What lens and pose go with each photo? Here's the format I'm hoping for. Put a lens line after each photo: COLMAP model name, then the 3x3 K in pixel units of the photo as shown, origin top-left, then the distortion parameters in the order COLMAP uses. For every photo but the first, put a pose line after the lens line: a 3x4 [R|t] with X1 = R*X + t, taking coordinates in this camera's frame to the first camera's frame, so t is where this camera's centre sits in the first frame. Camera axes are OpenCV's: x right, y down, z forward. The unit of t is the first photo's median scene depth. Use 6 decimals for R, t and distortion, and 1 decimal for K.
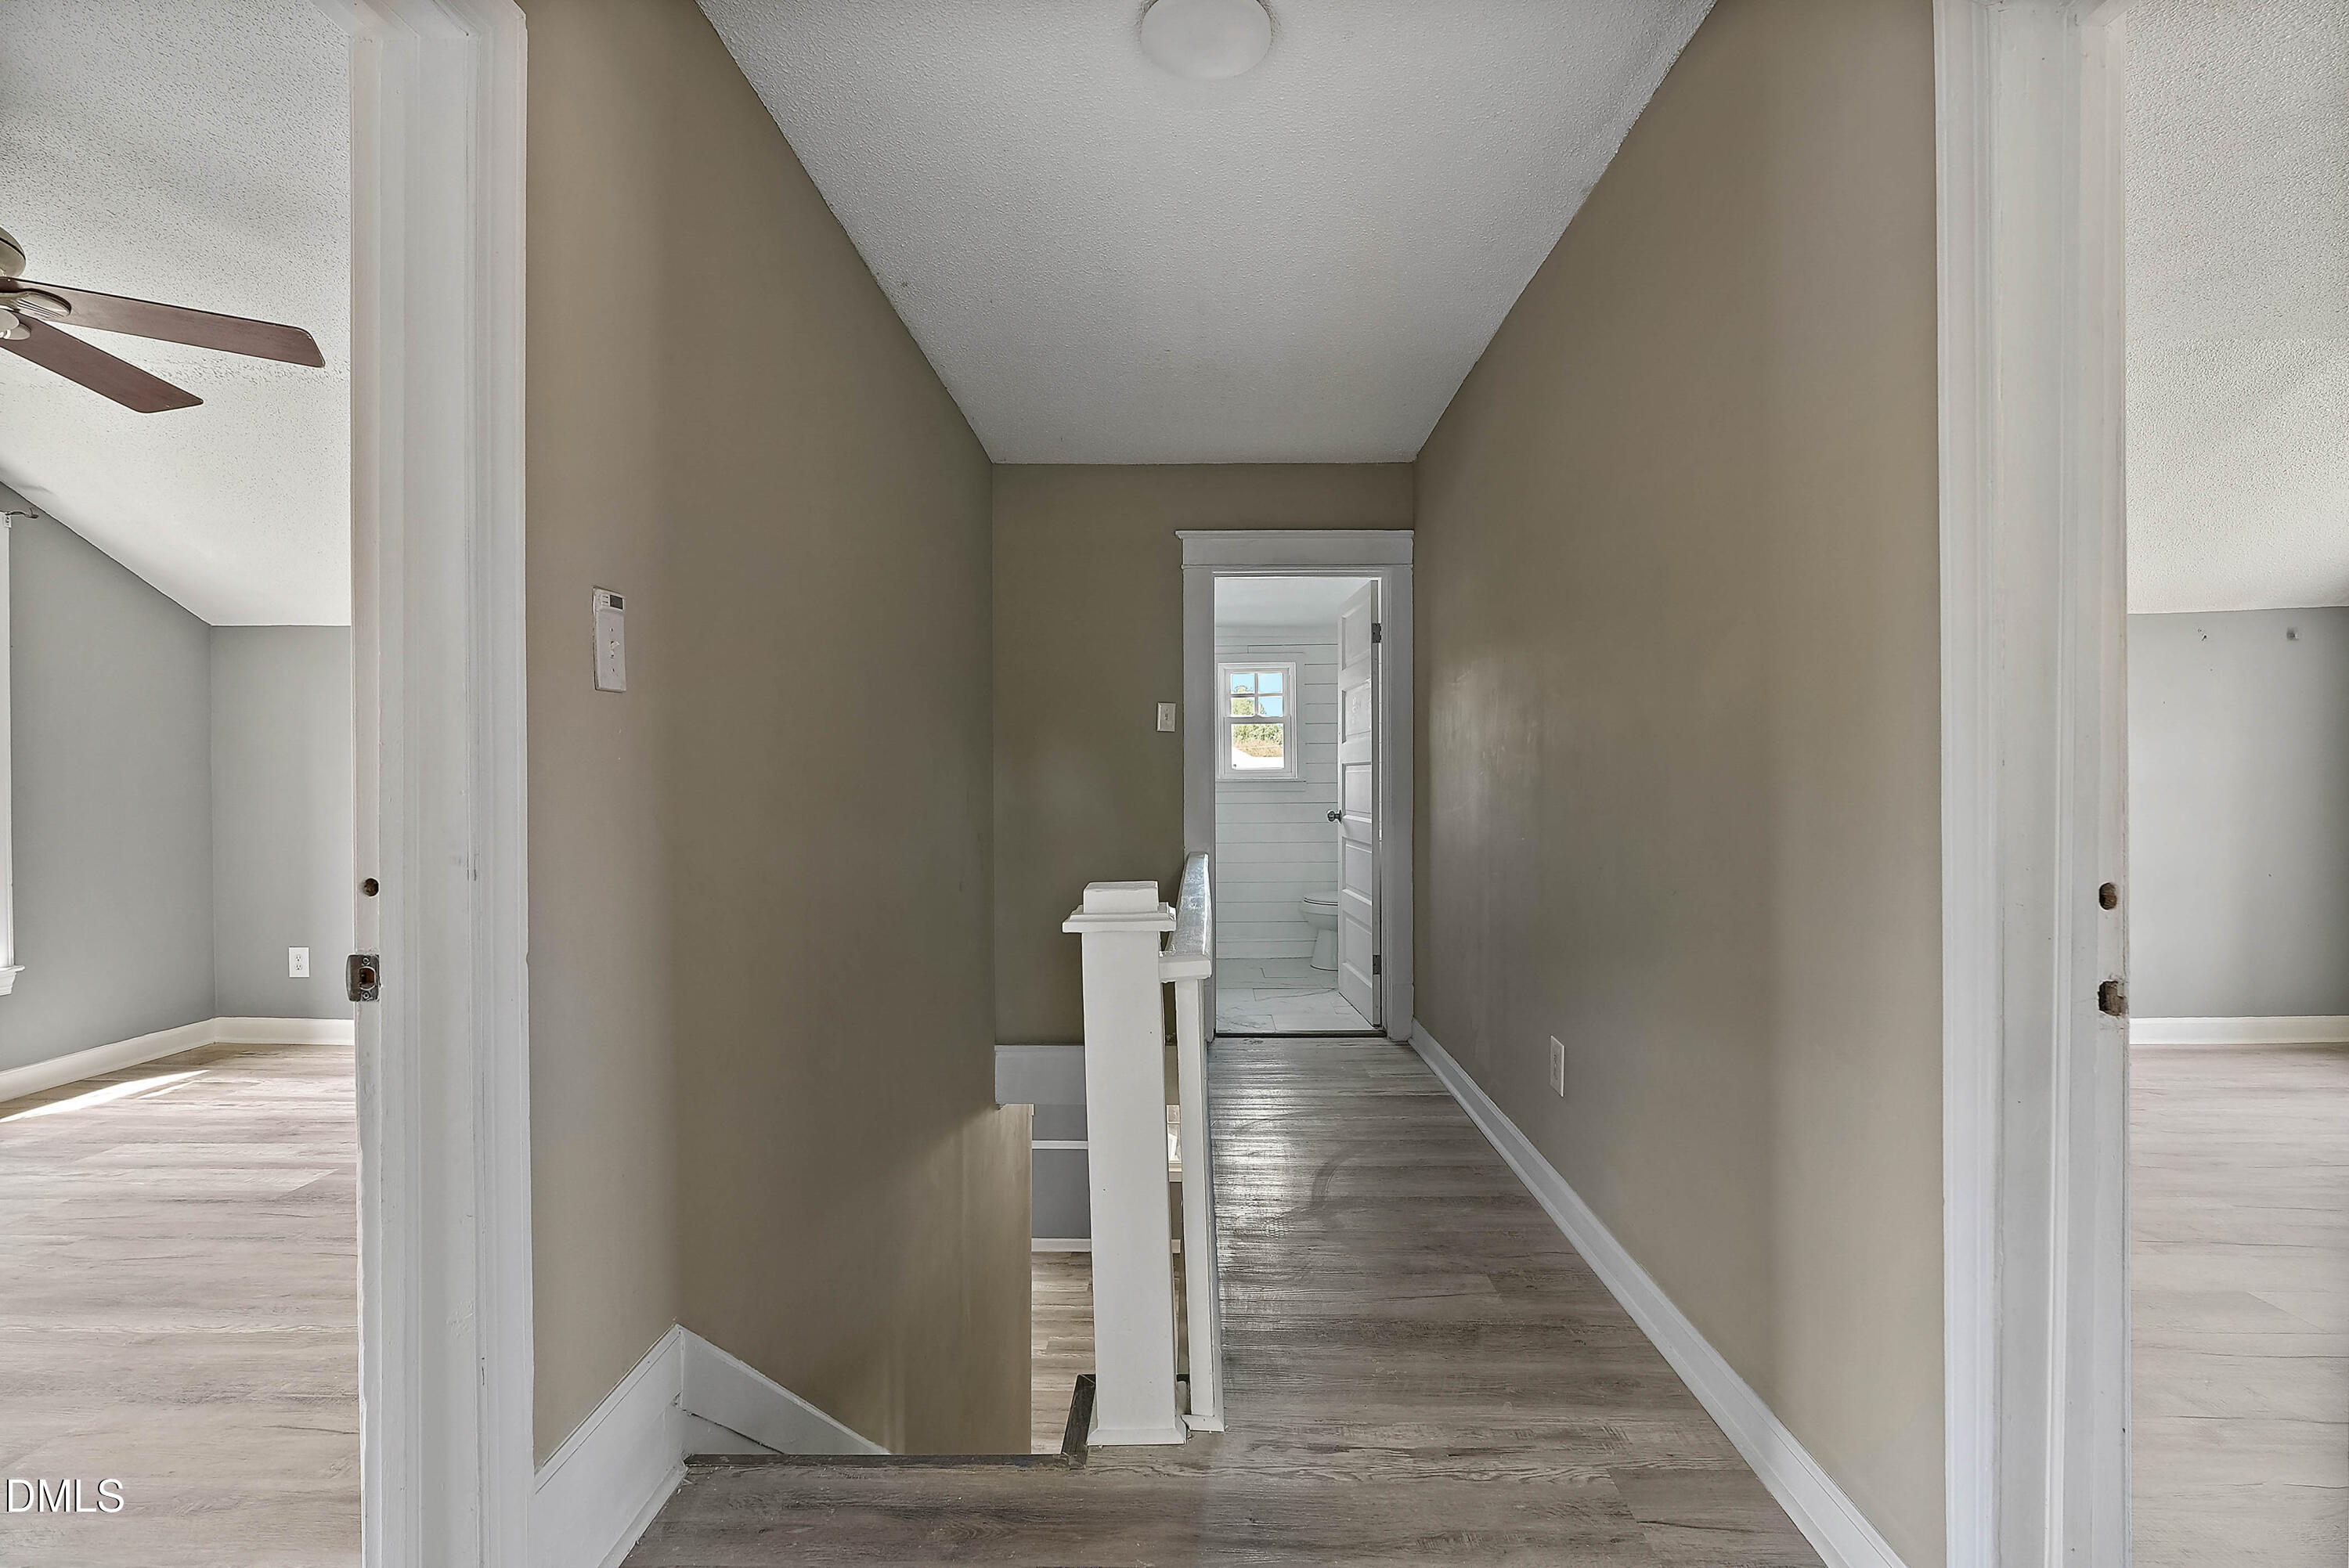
lens RADIAL K [[1072.0, 0, 1171.3], [0, 1072.0, 778.5], [0, 0, 1]] dist [-0.018164, 0.008934]
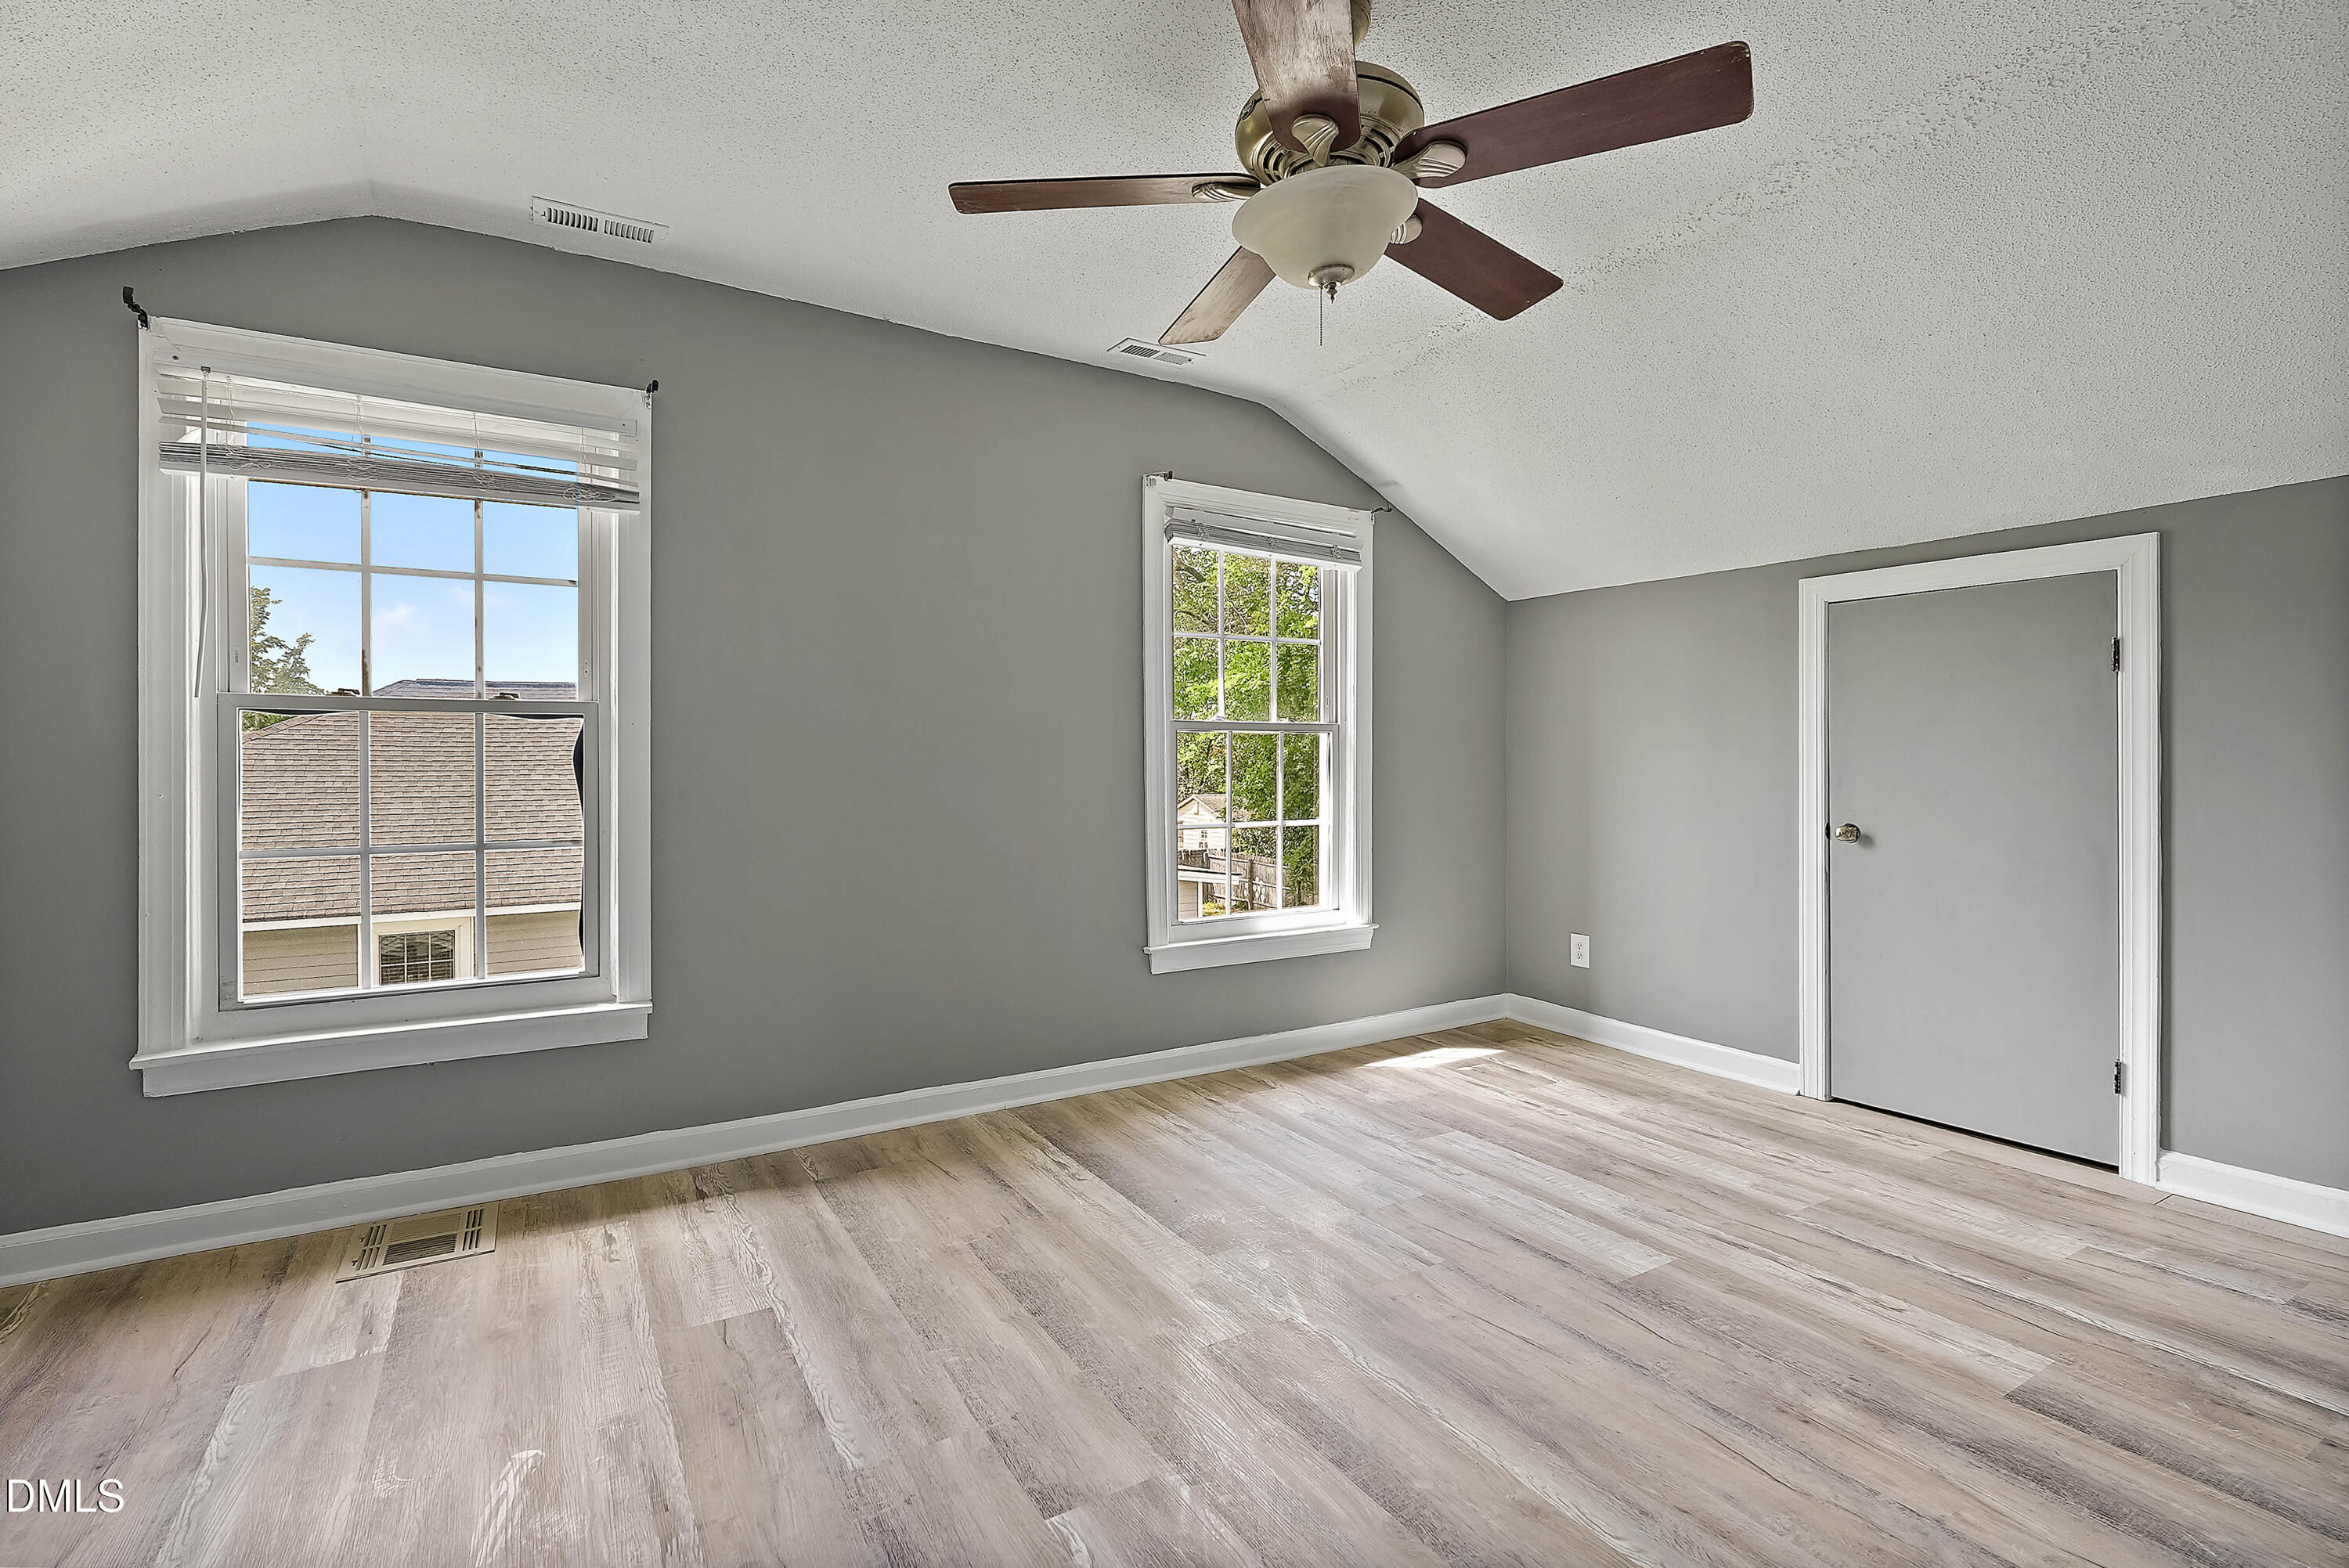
lens RADIAL K [[1072.0, 0, 1171.3], [0, 1072.0, 778.5], [0, 0, 1]] dist [-0.018164, 0.008934]
pose [[0.547547, 0.021294, -0.836504, -0.334446], [-0.007073, 0.999758, 0.020820, 0.005778], [0.836745, -0.005483, 0.547565, 0.263380]]
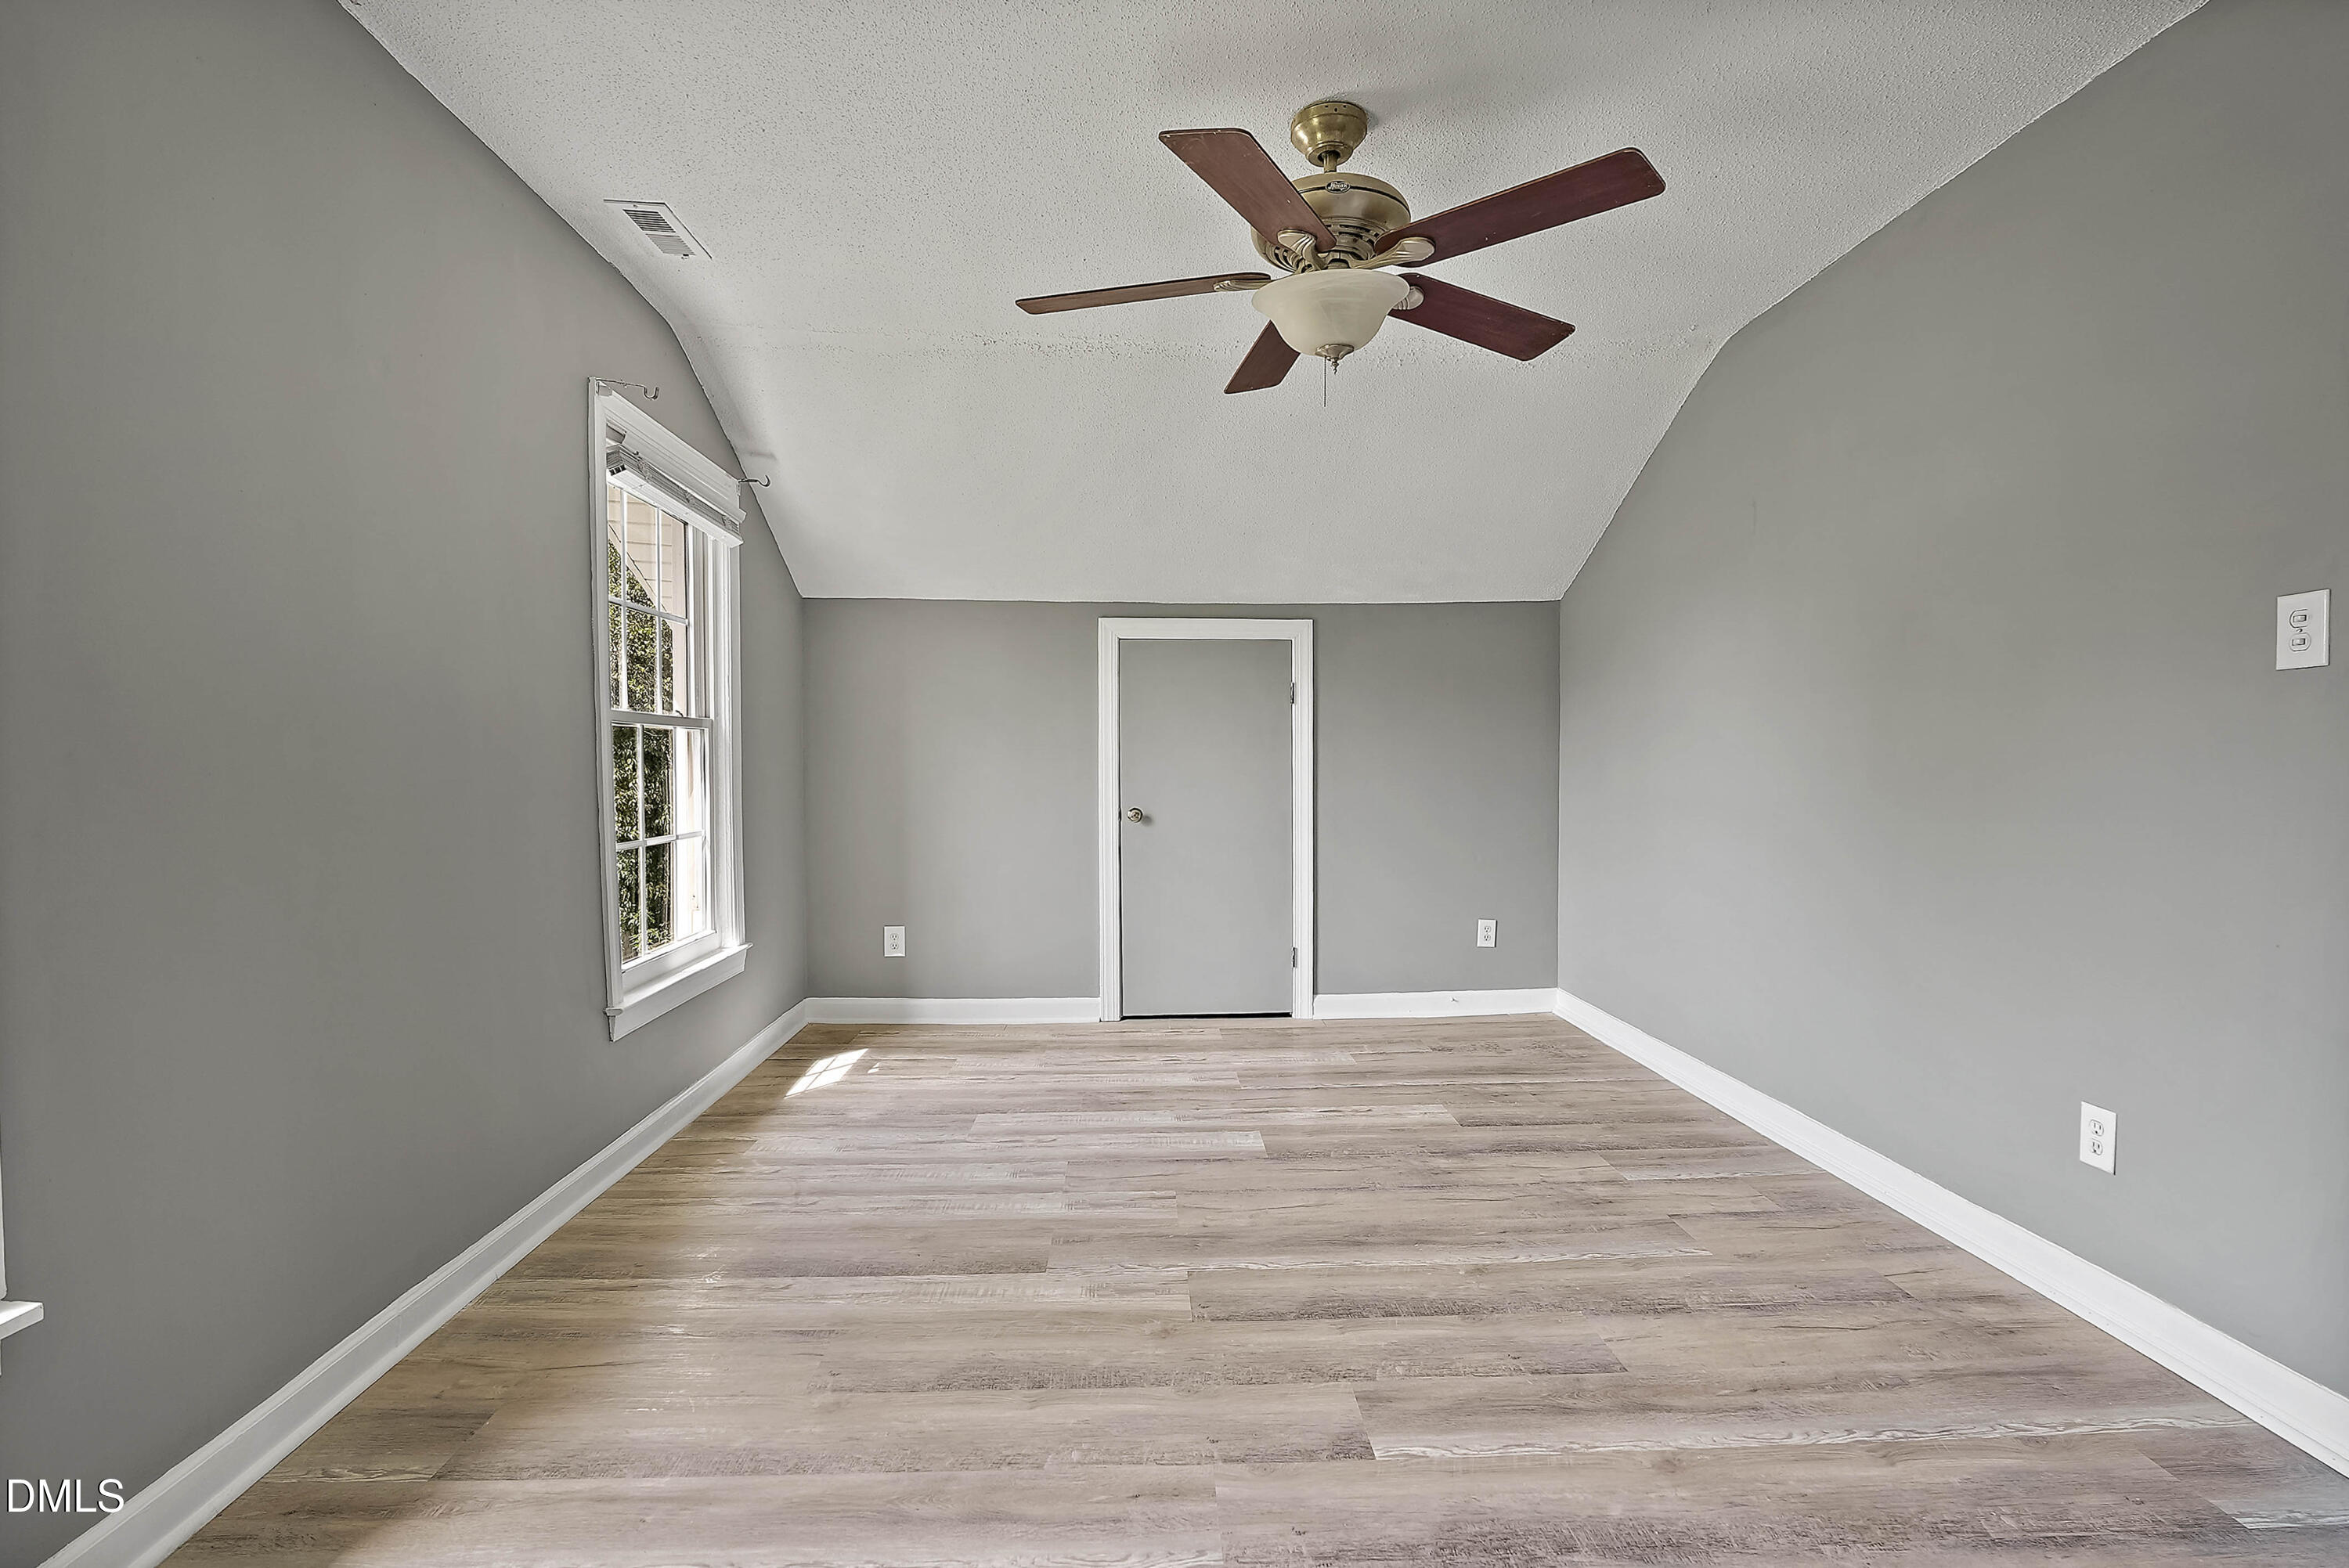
lens RADIAL K [[1100.1, 0, 1169.5], [0, 1100.1, 821.3], [0, 0, 1]] dist [-0.014666, 0.000467]
pose [[0.997420, 0.001027, 0.071782, -0.919289], [-0.004751, 0.998650, 0.051722, 0.010016], [-0.071632, -0.051929, 0.996078, -0.046492]]
